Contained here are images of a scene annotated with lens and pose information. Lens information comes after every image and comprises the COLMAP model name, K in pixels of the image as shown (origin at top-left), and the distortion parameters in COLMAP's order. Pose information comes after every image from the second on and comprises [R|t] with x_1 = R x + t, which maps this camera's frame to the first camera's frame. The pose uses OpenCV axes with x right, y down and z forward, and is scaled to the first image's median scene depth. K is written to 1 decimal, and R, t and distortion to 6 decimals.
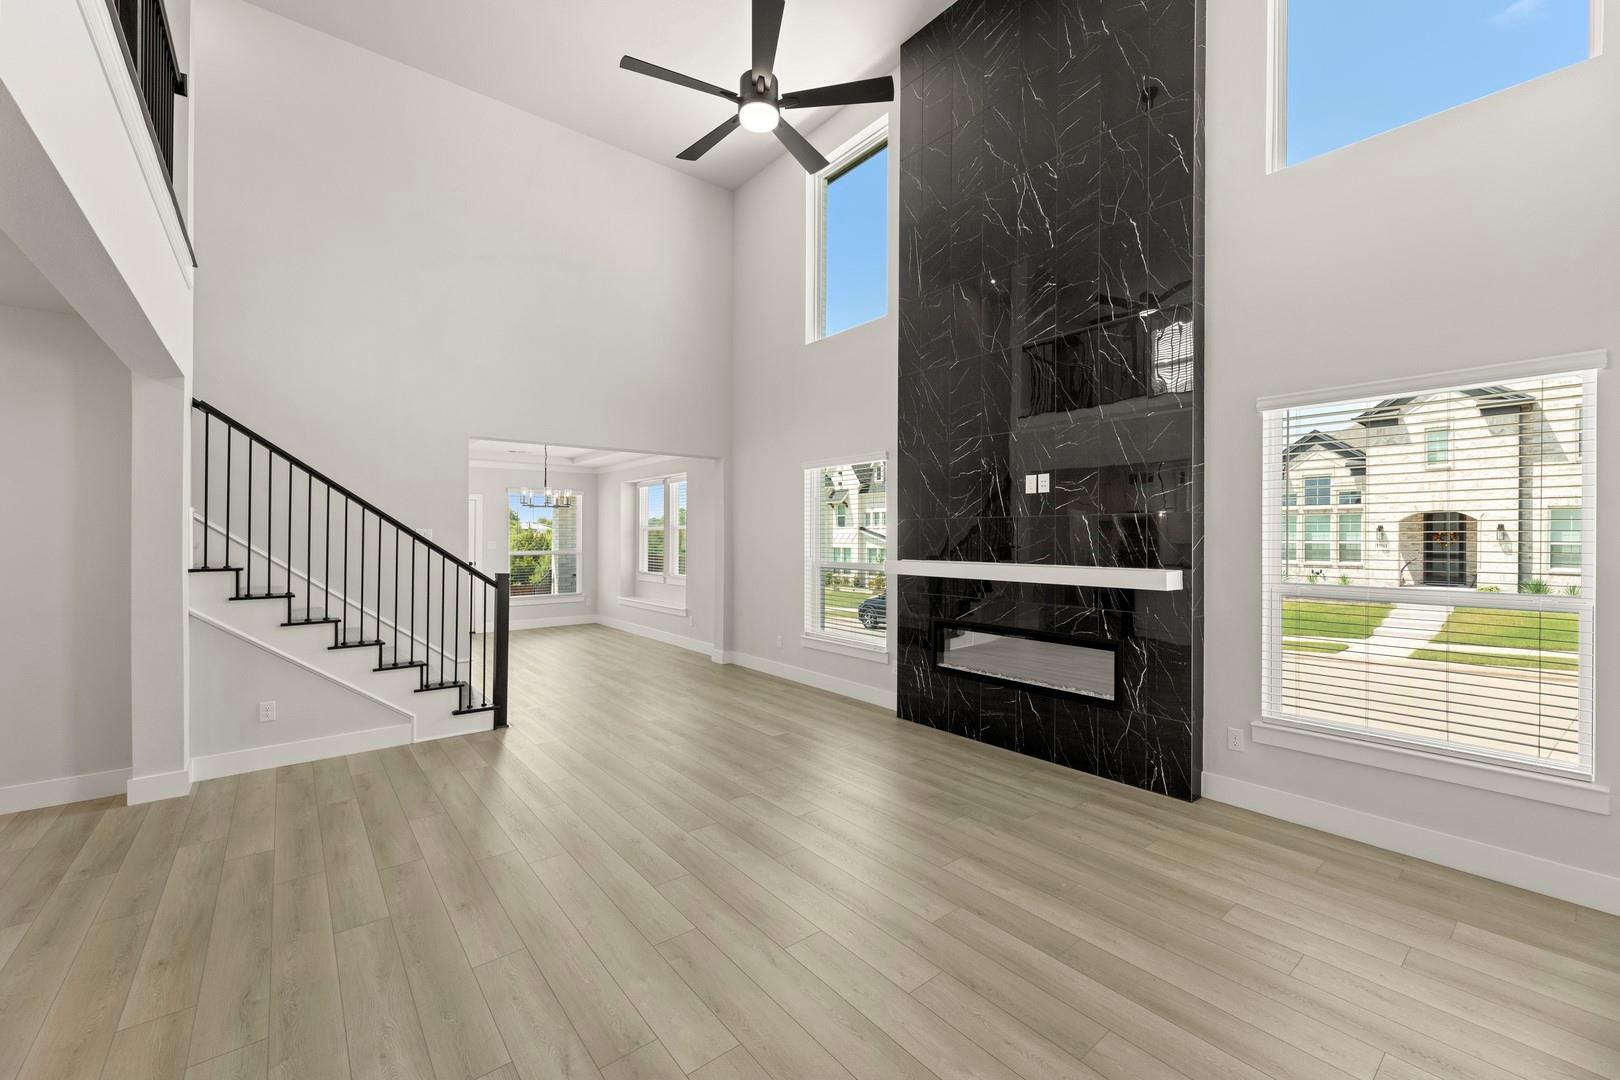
lens RADIAL K [[653.2, 0, 827.6], [0, 653.2, 563.3], [0, 0, 1]] dist [-0.003792, 0.000045]
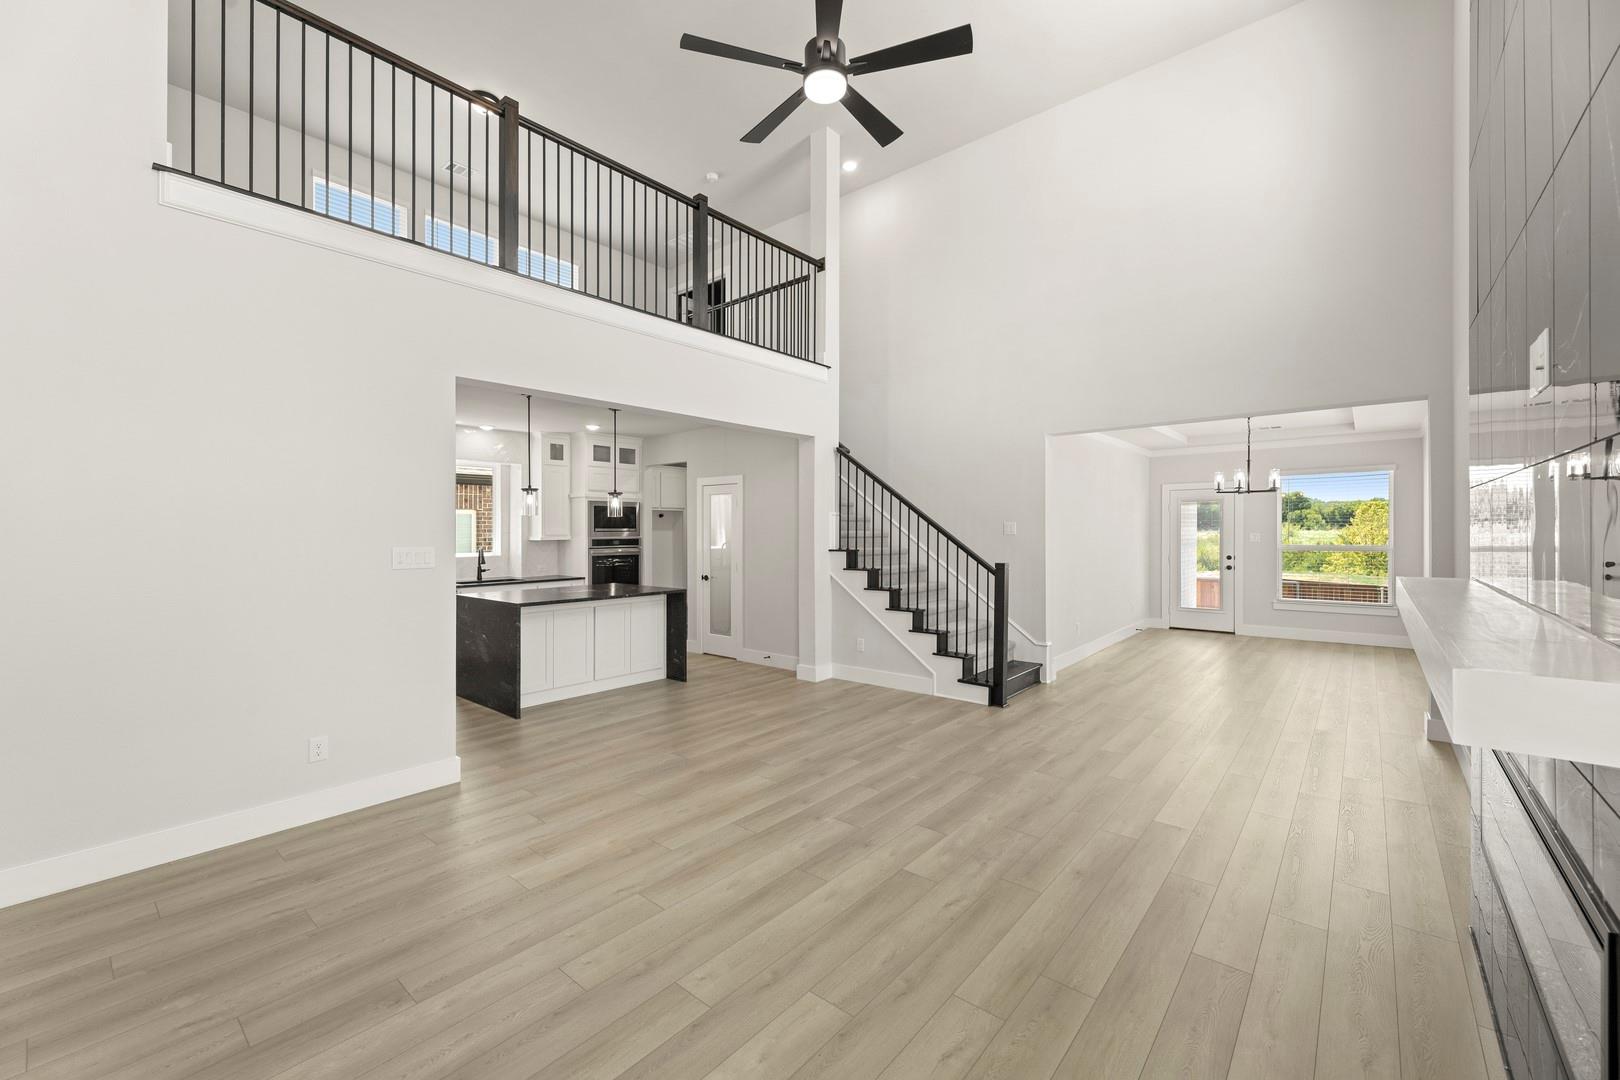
lens RADIAL K [[653.2, 0, 803.2], [0, 653.2, 536.7], [0, 0, 1]] dist [-0.003792, 0.000045]
pose [[0.168880, 0.008837, -0.985597, 0.625271], [-0.037200, 0.999304, 0.002585, -0.022970], [0.984934, 0.036227, 0.169091, 0.615294]]
